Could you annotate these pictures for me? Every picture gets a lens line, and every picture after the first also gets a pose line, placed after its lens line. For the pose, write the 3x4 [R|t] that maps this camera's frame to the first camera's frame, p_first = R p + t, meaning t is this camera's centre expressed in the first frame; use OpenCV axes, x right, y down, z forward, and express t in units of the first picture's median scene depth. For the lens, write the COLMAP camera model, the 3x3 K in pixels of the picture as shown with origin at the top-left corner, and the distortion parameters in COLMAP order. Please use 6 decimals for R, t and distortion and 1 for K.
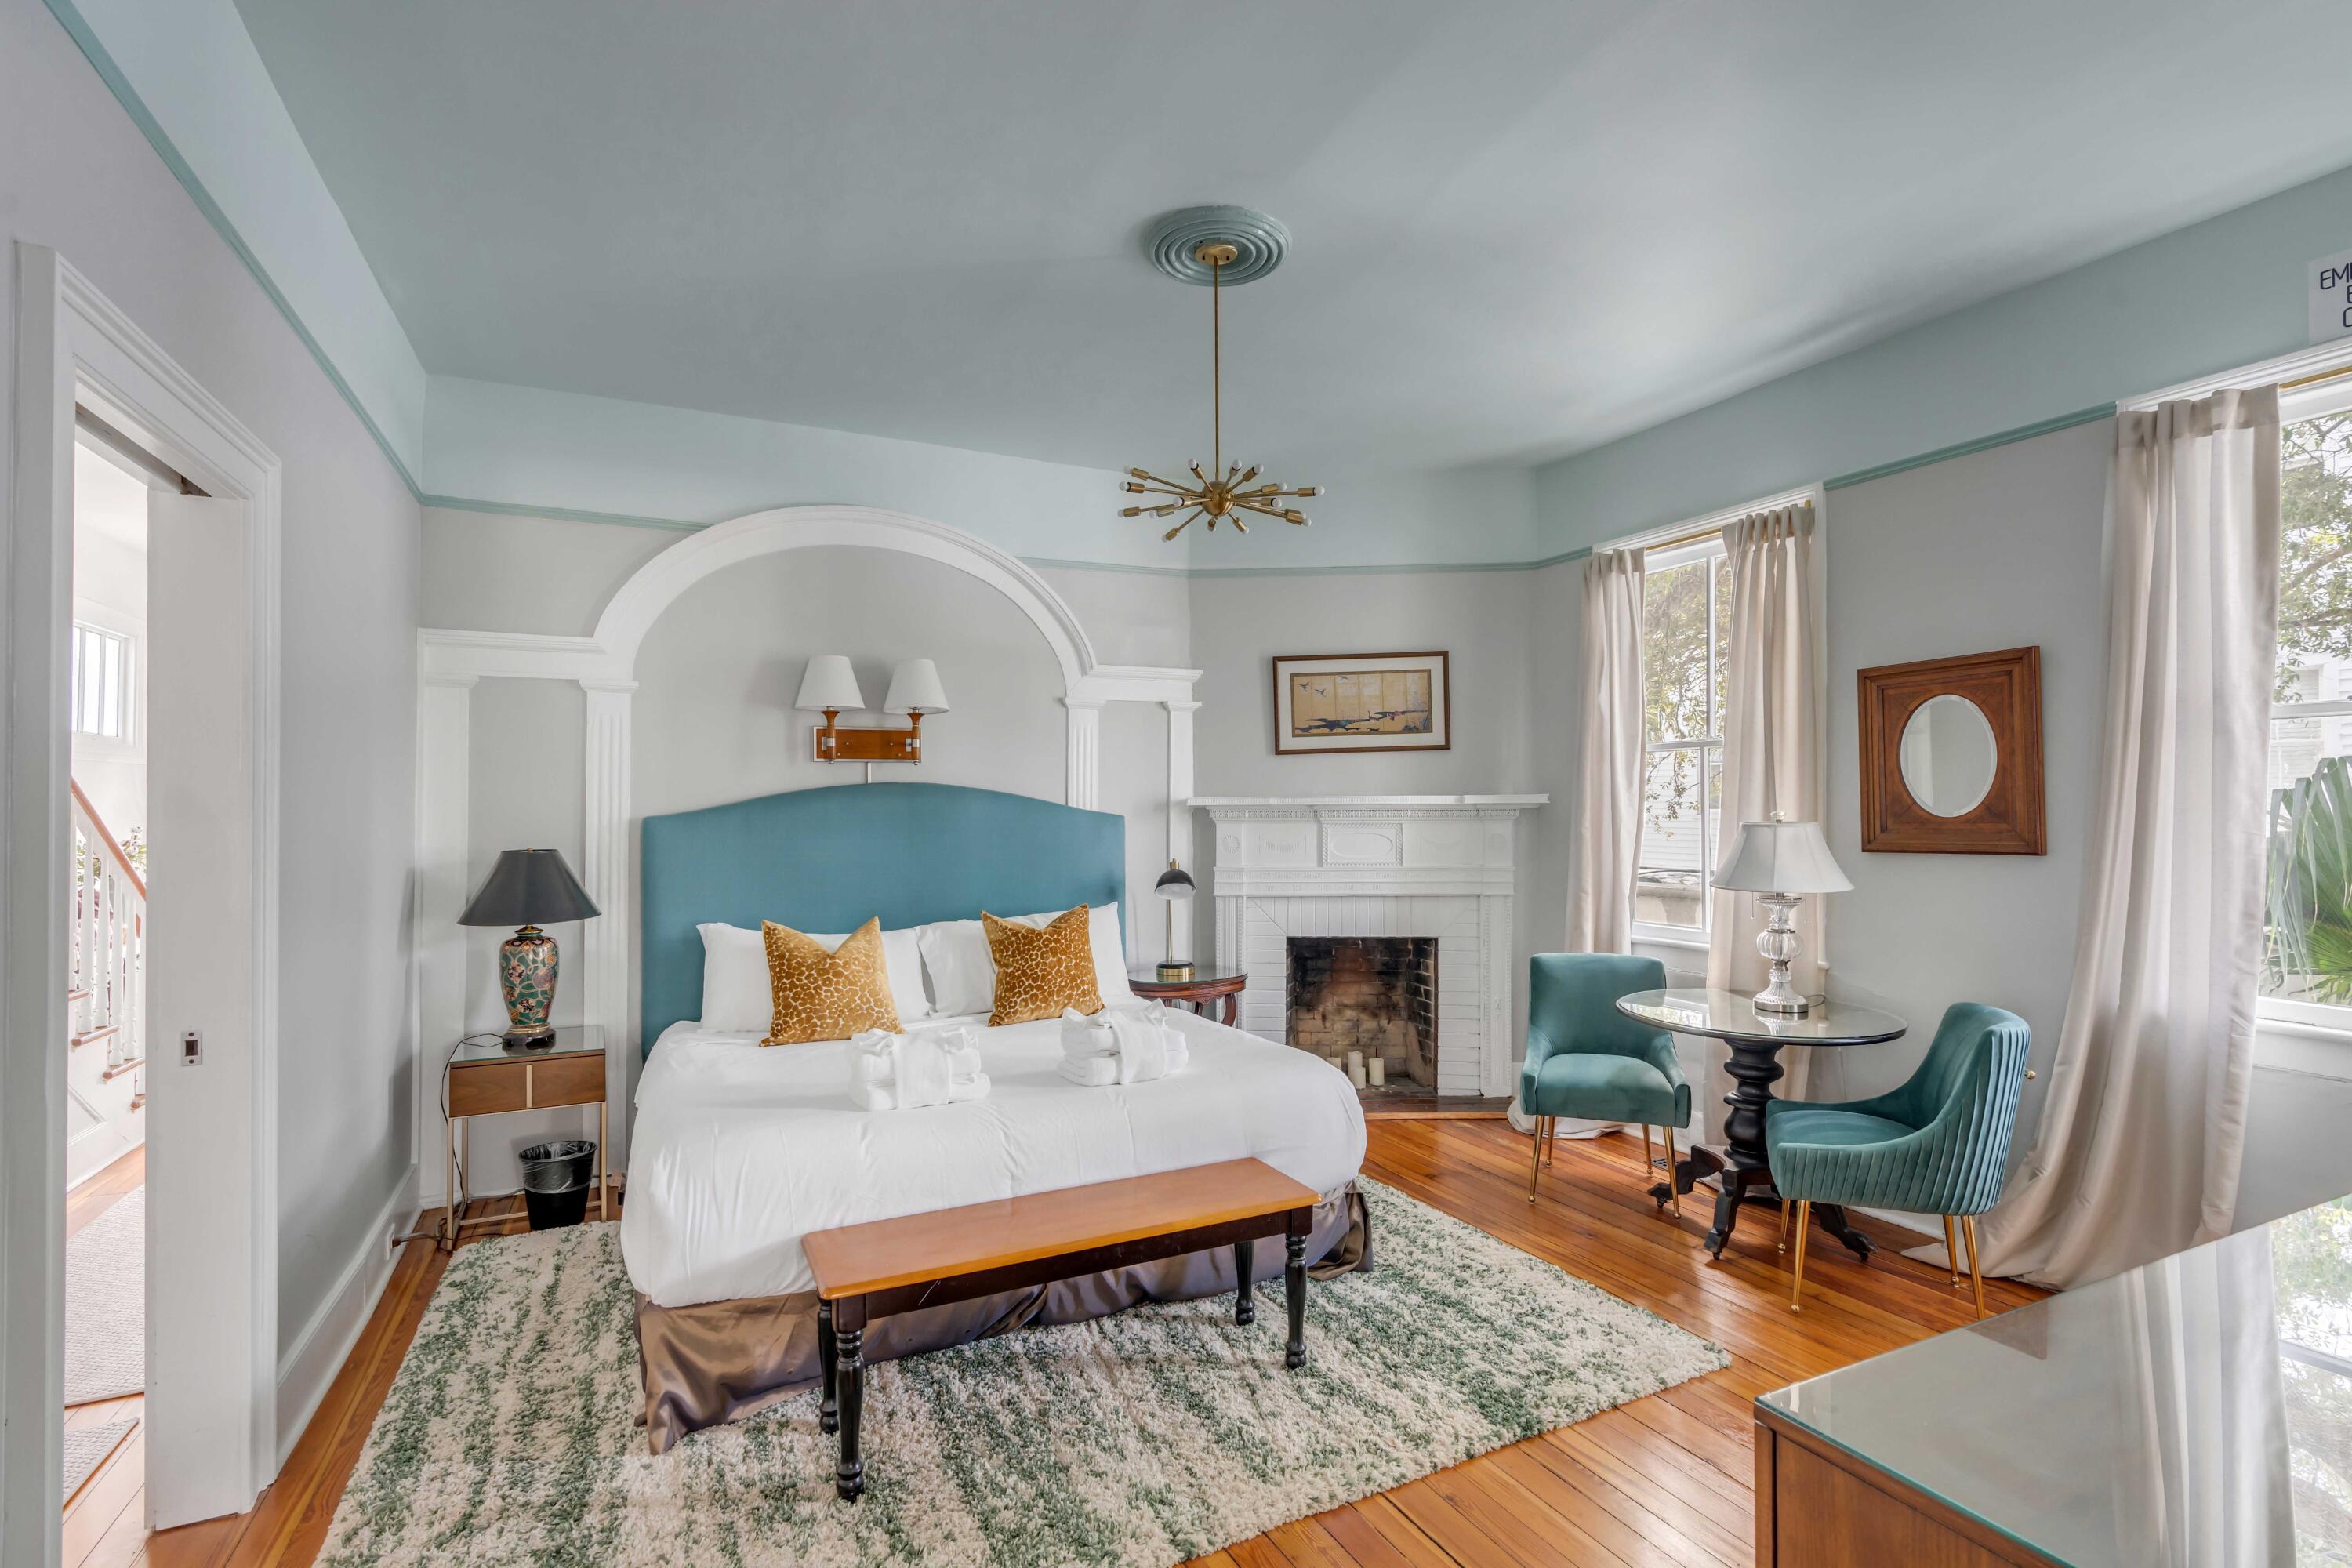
lens RADIAL K [[1090.6, 0, 1175.4], [0, 1090.6, 778.9], [0, 0, 1]] dist [-0.007958, 0.001237]
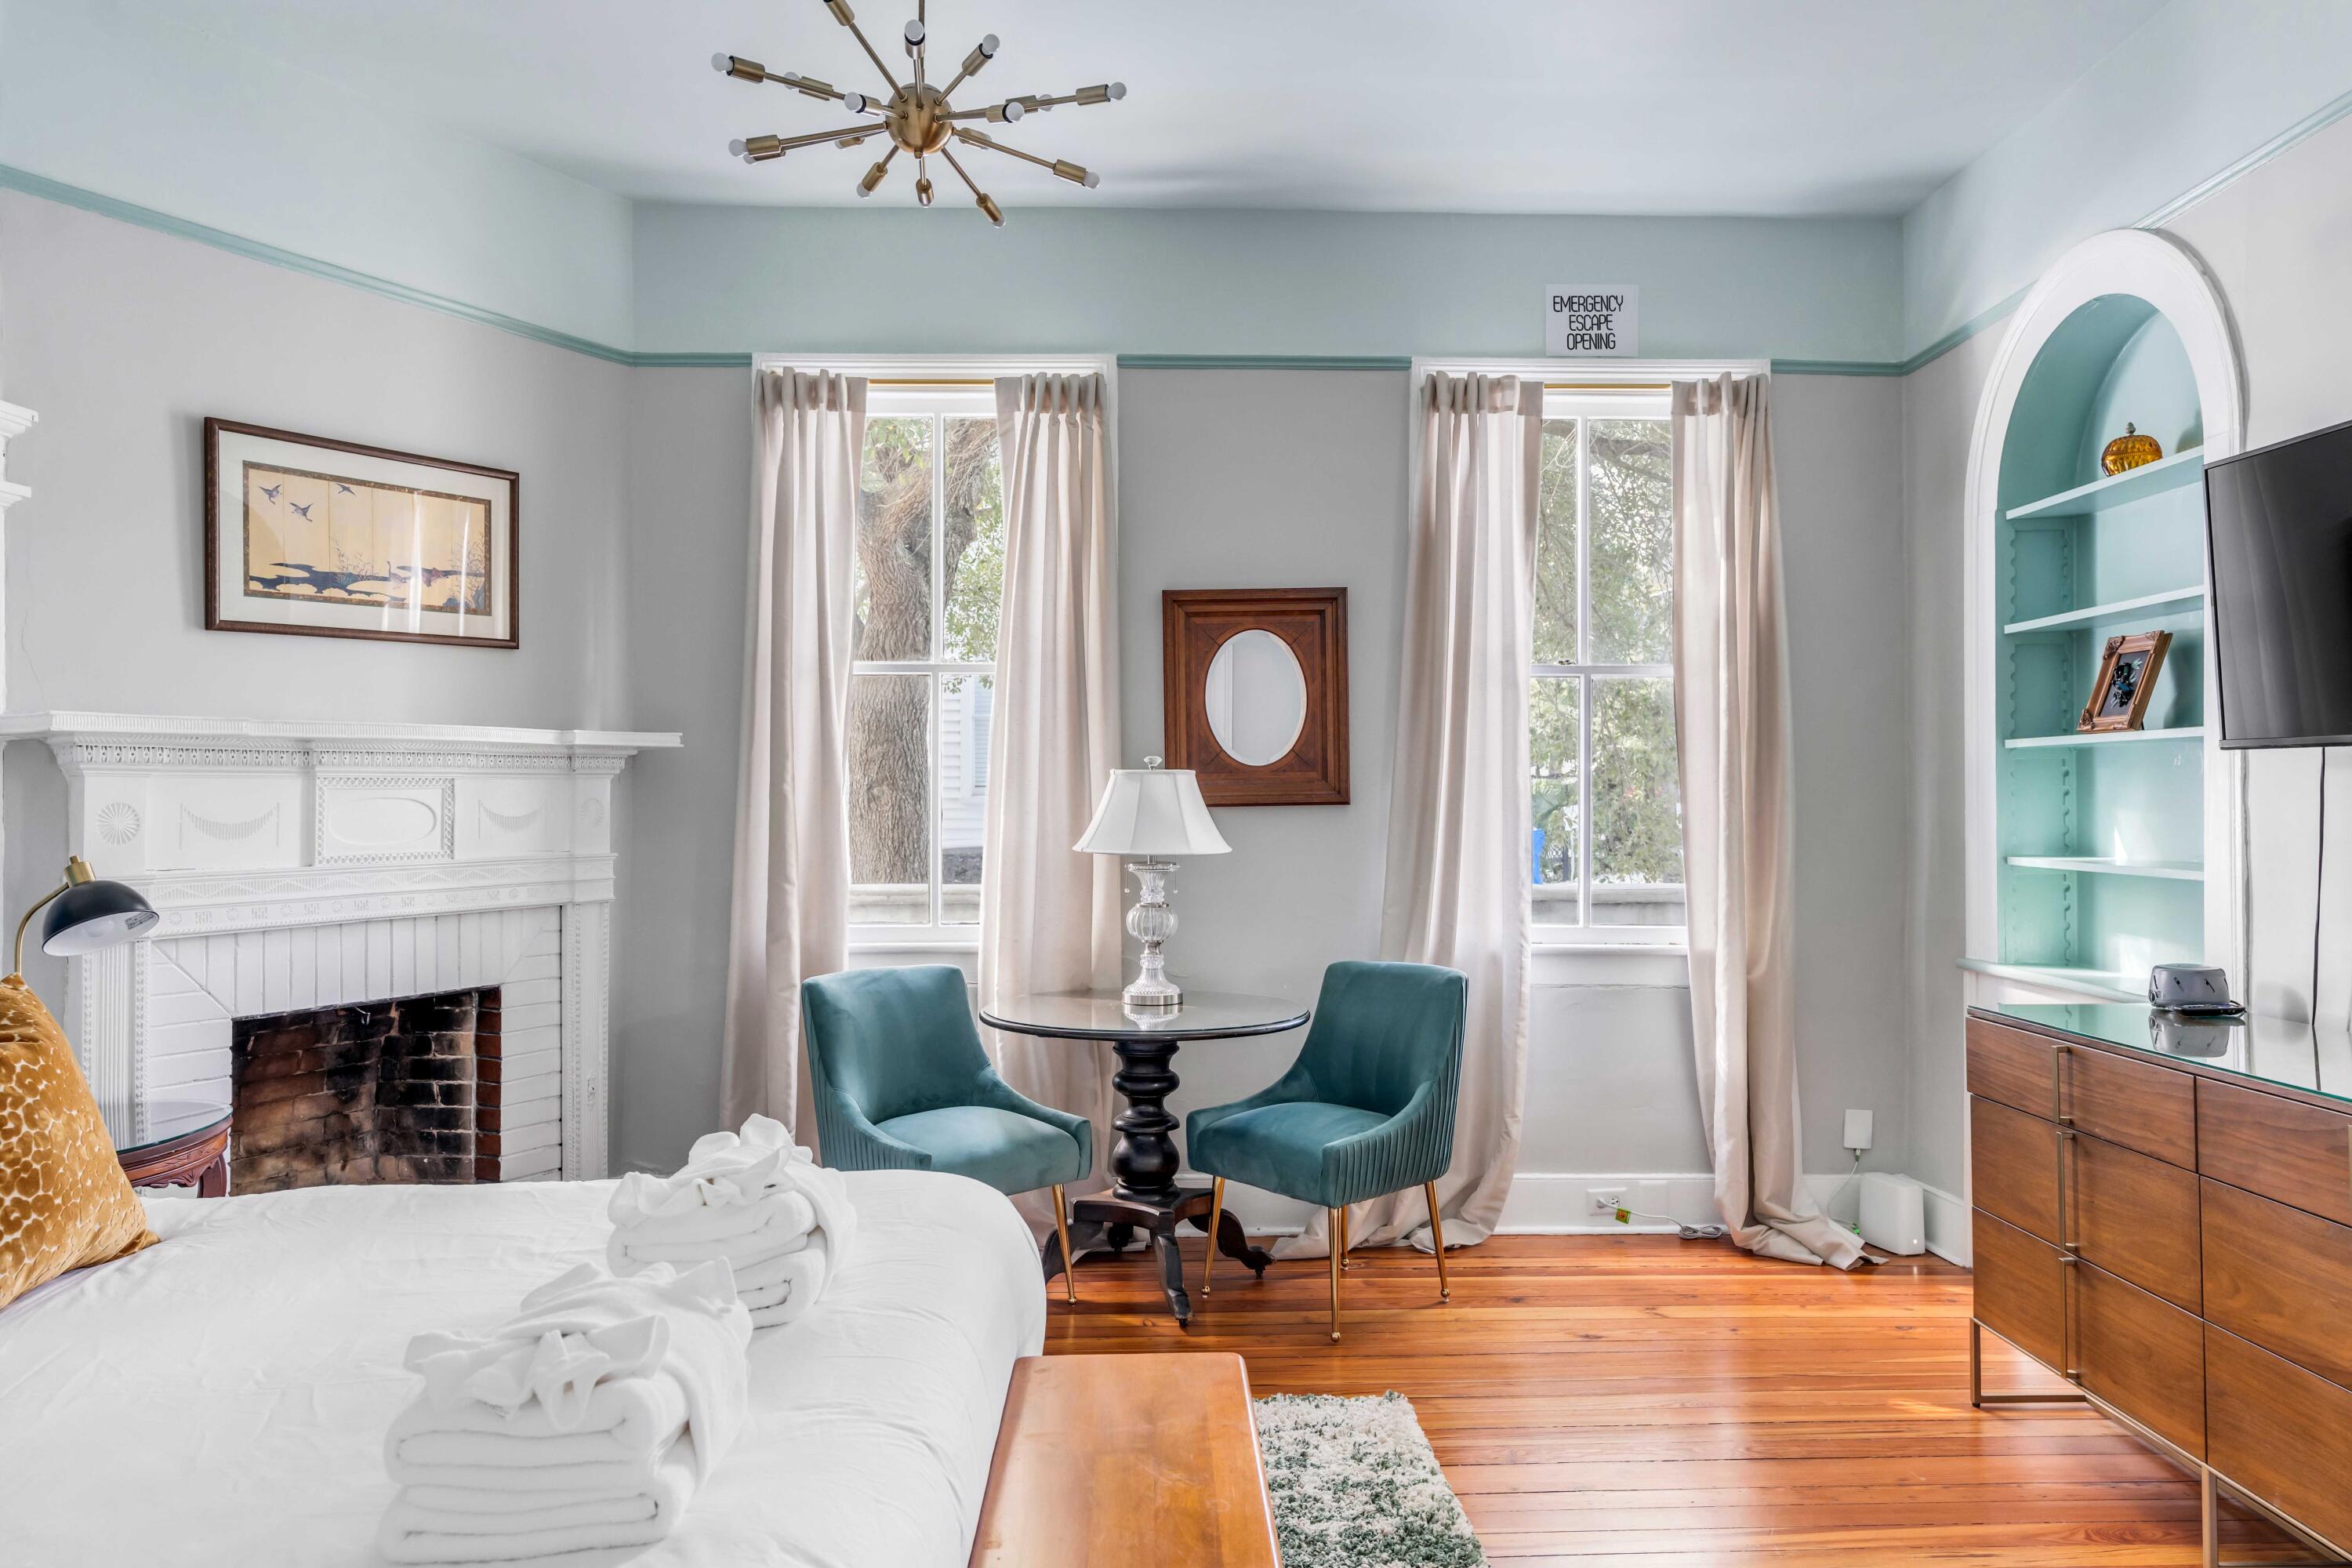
lens RADIAL K [[1606.1, 0, 1177.5], [0, 1606.1, 756.3], [0, 0, 1]] dist [-0.007341, 0.000136]
pose [[0.415572, 0.025045, 0.909215, -0.371164], [-0.021413, 0.999613, -0.017749, 0.037001], [-0.909308, -0.012093, 0.415948, 0.357344]]
